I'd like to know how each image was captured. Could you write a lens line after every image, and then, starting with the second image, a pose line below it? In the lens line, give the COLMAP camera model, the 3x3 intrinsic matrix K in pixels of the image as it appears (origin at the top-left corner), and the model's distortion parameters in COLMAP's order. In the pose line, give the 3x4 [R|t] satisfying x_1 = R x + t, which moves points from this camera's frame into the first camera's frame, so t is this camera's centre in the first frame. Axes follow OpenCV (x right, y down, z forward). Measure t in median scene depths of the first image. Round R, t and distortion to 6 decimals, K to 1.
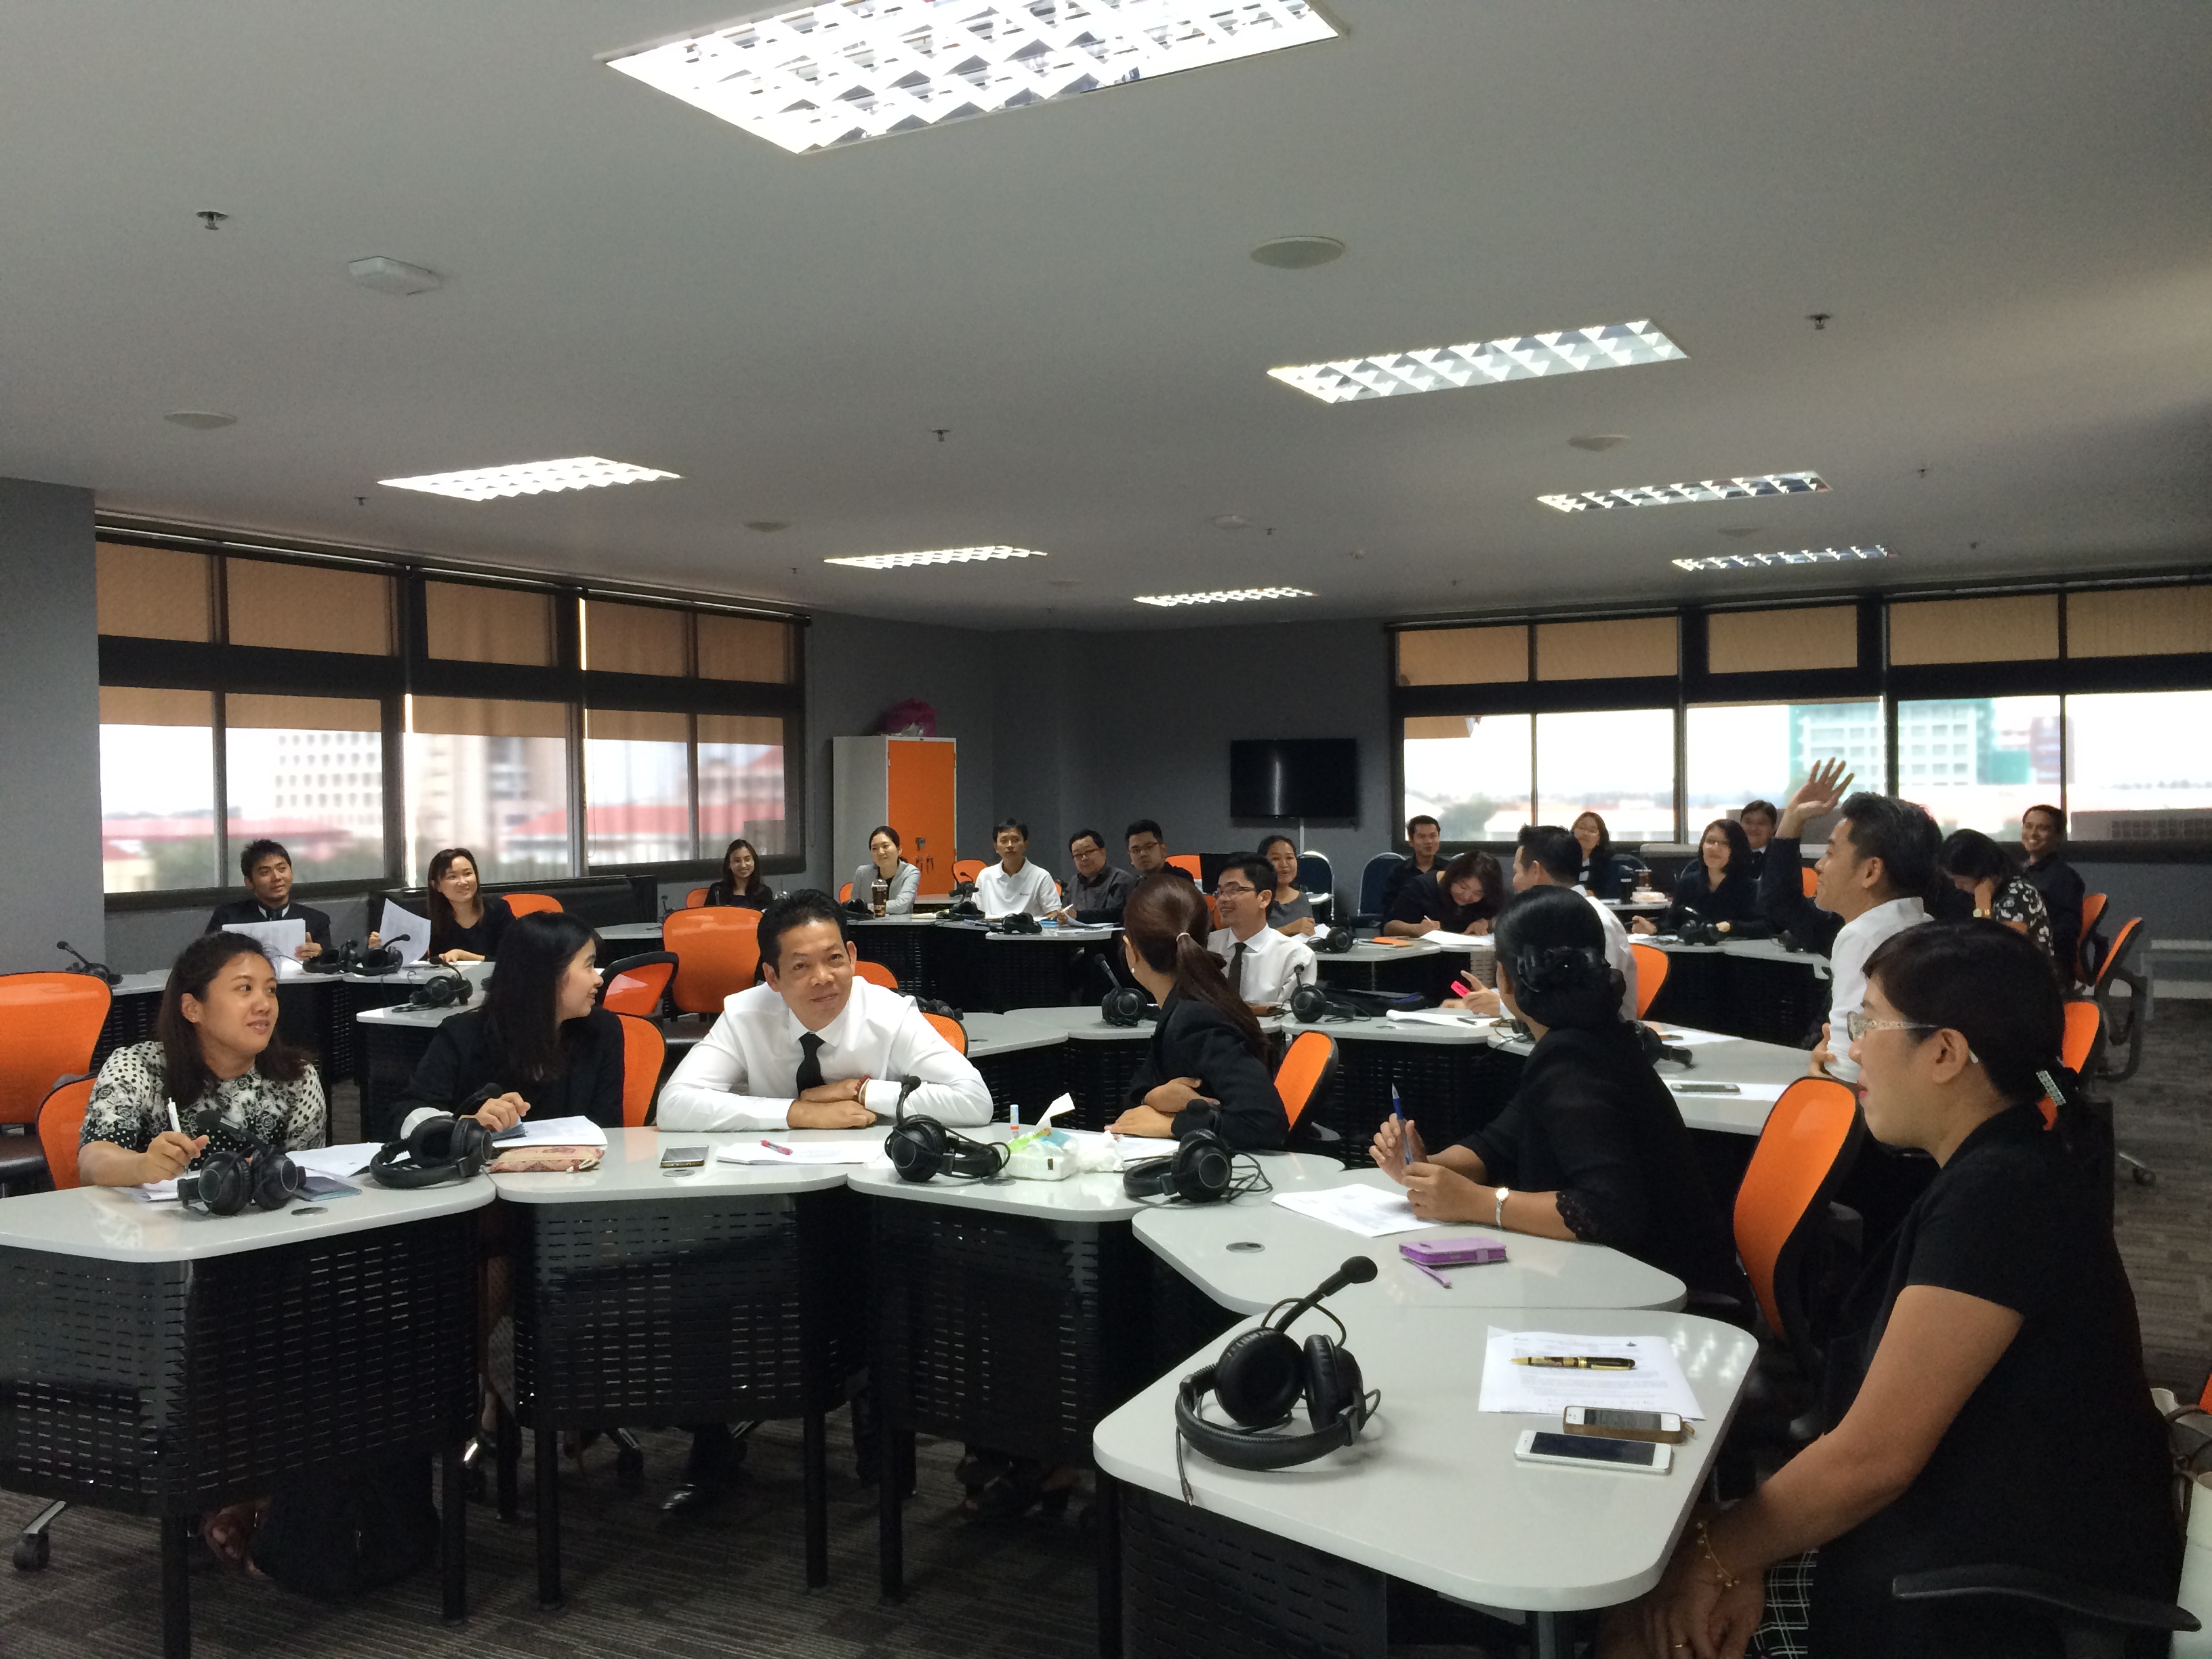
lens RADIAL K [[1884.2, 0, 1111.9], [0, 1884.2, 811.0], [0, 0, 1]] dist [0.072681, -0.111984]
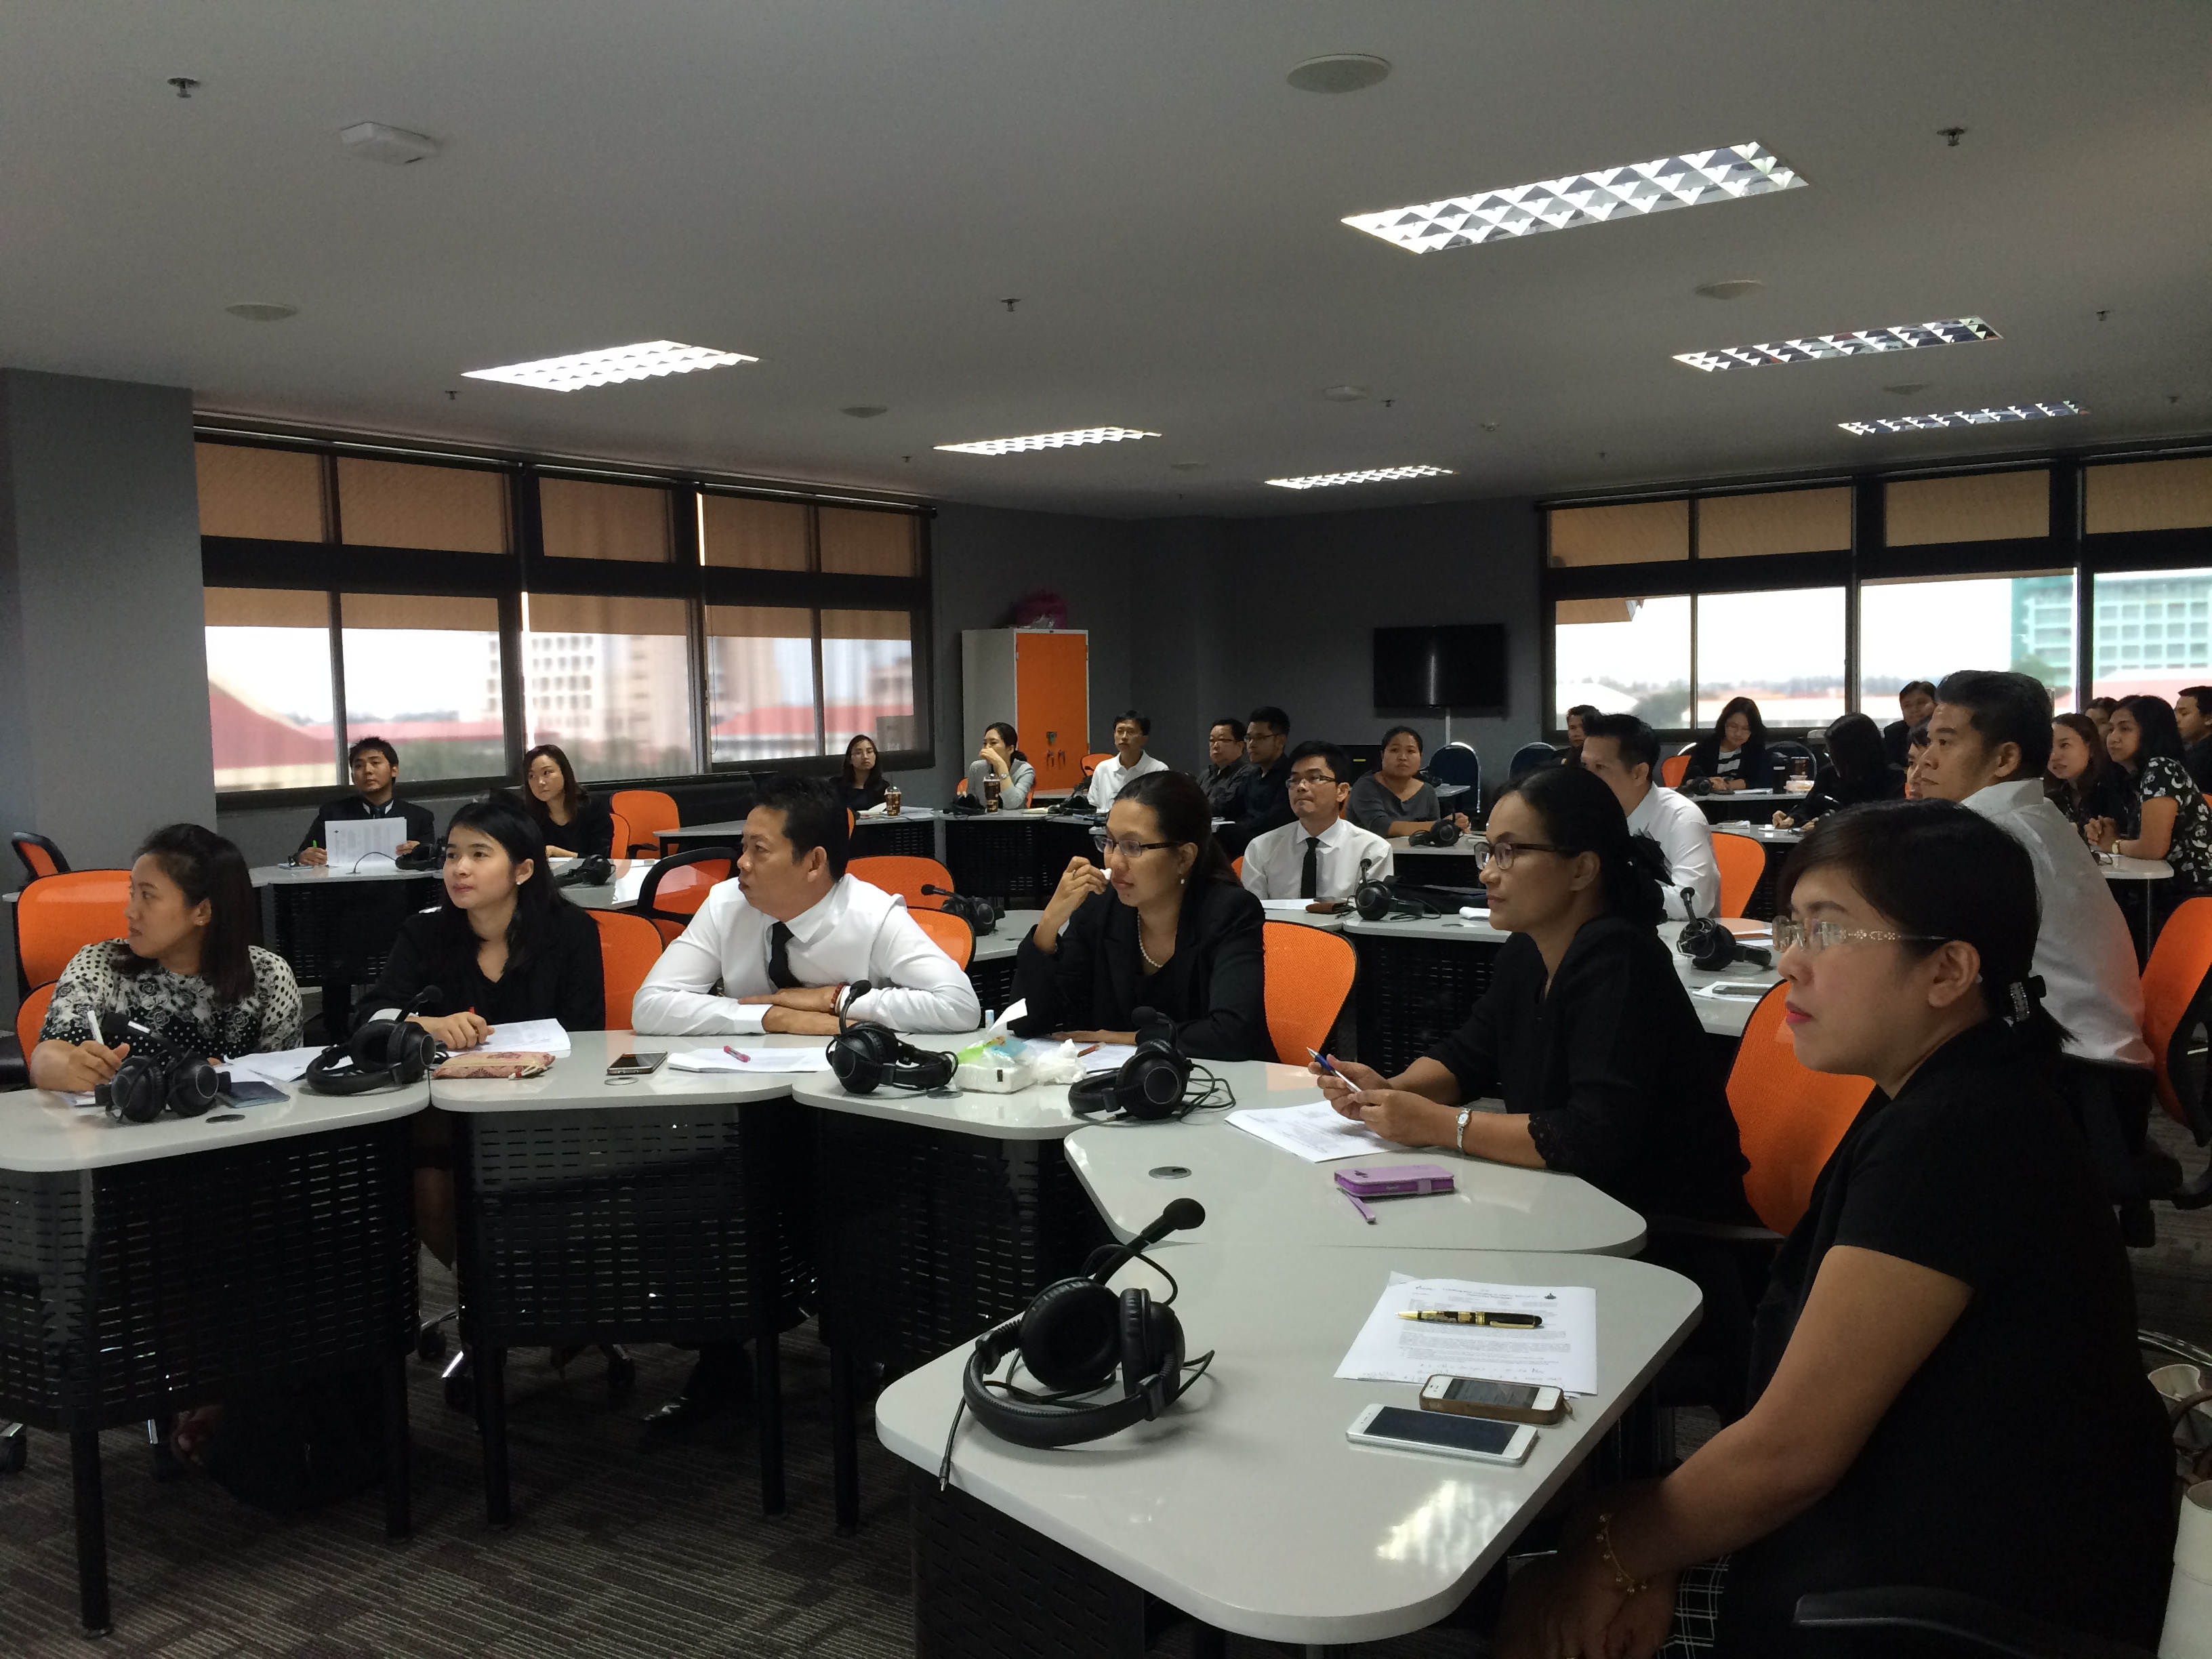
lens RADIAL K [[1884.2, 0, 1111.9], [0, 1884.2, 811.0], [0, 0, 1]] dist [0.072681, -0.111984]
pose [[0.995206, -0.006231, -0.097606, 0.076758], [0.011606, 0.998441, 0.054598, 0.005850], [0.097113, -0.055469, 0.993726, 0.067136]]
